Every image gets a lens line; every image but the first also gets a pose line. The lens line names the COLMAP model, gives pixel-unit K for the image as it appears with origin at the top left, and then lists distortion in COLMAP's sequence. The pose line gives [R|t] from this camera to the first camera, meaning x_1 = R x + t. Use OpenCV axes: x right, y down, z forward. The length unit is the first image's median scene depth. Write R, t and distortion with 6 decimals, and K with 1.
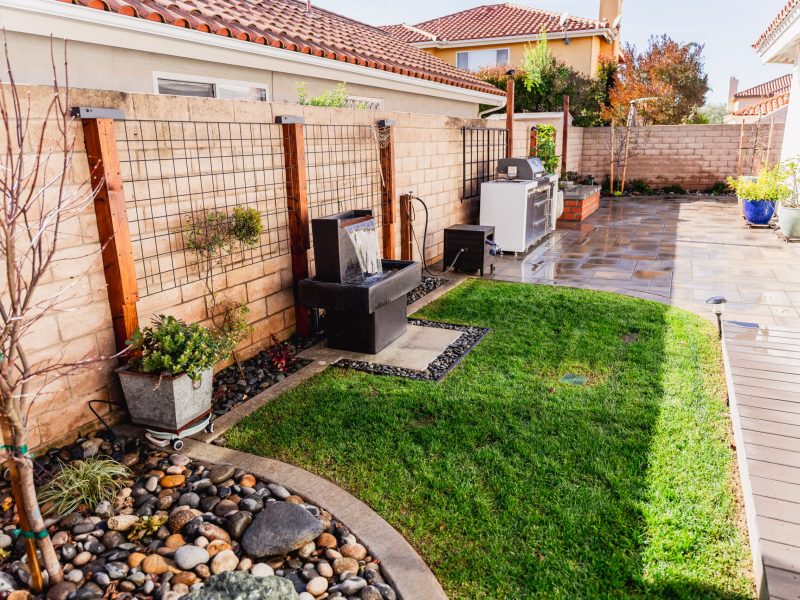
lens RADIAL K [[597.7, 0, 396.4], [0, 597.7, 301.3], [0, 0, 1]] dist [-0.011670, -0.009630]
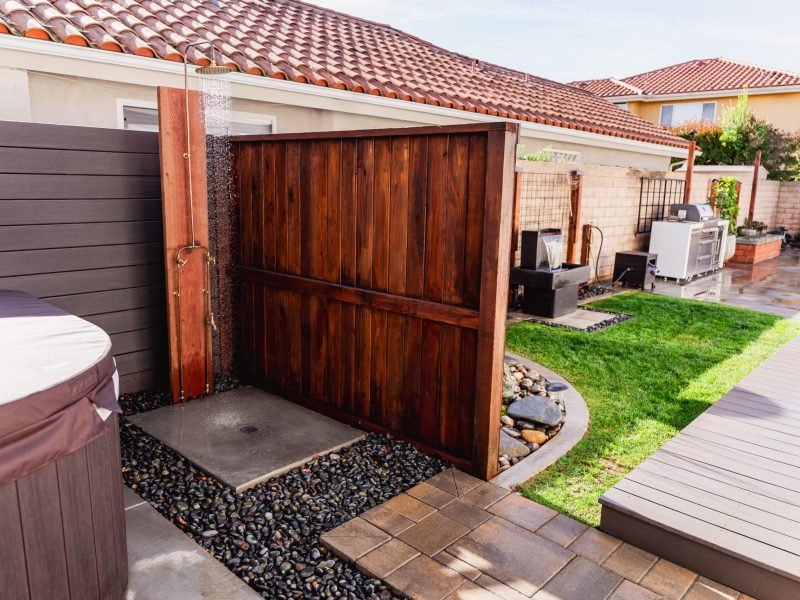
lens RADIAL K [[597.7, 0, 400.1], [0, 597.7, 299.4], [0, 0, 1]] dist [-0.011670, -0.009630]
pose [[0.950357, 0.100056, -0.294638, 0.036156], [-0.119708, 0.991580, -0.049389, 0.150746], [0.287215, 0.082207, 0.954332, -0.562273]]
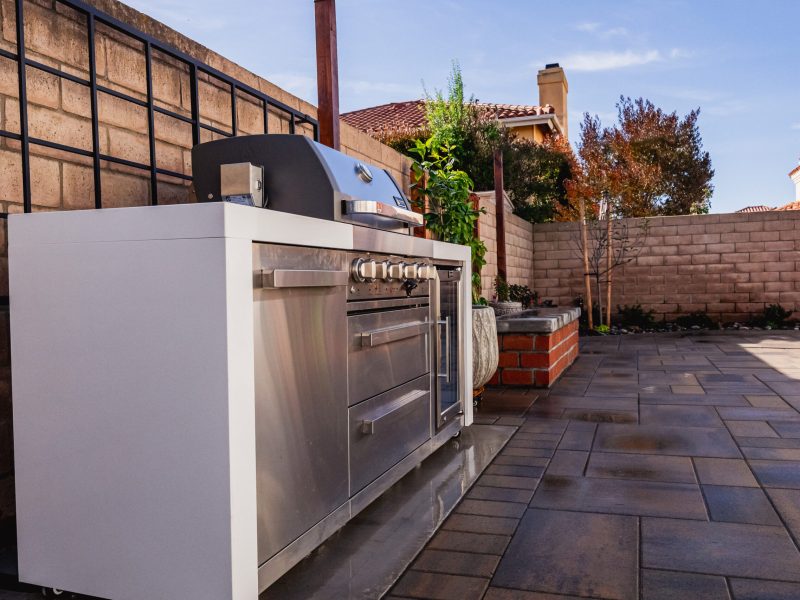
lens RADIAL K [[681.0, 0, 397.9], [0, 681.0, 300.7], [0, 0, 1]] dist [-0.024168, 0.020041]
pose [[0.994807, -0.008344, 0.101433, 0.391900], [0.032860, 0.969591, -0.242514, -0.198206], [-0.096325, 0.244588, 0.964831, 1.329833]]
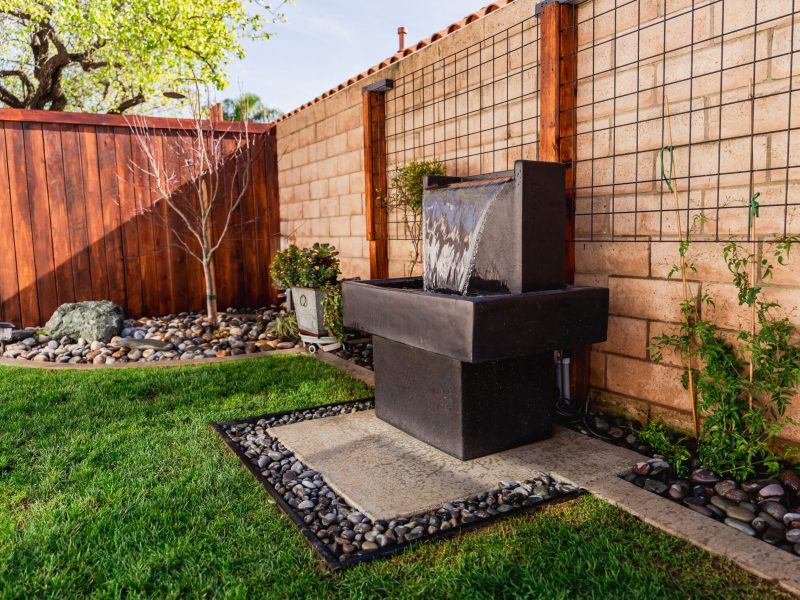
lens RADIAL K [[597.7, 0, 396.5], [0, 597.7, 302.1], [0, 0, 1]] dist [-0.011670, -0.009630]
pose [[-0.571243, 0.127460, -0.810824, 0.357531], [-0.190120, 0.940454, 0.281781, -0.154986], [0.798458, 0.315119, -0.512996, 1.162318]]
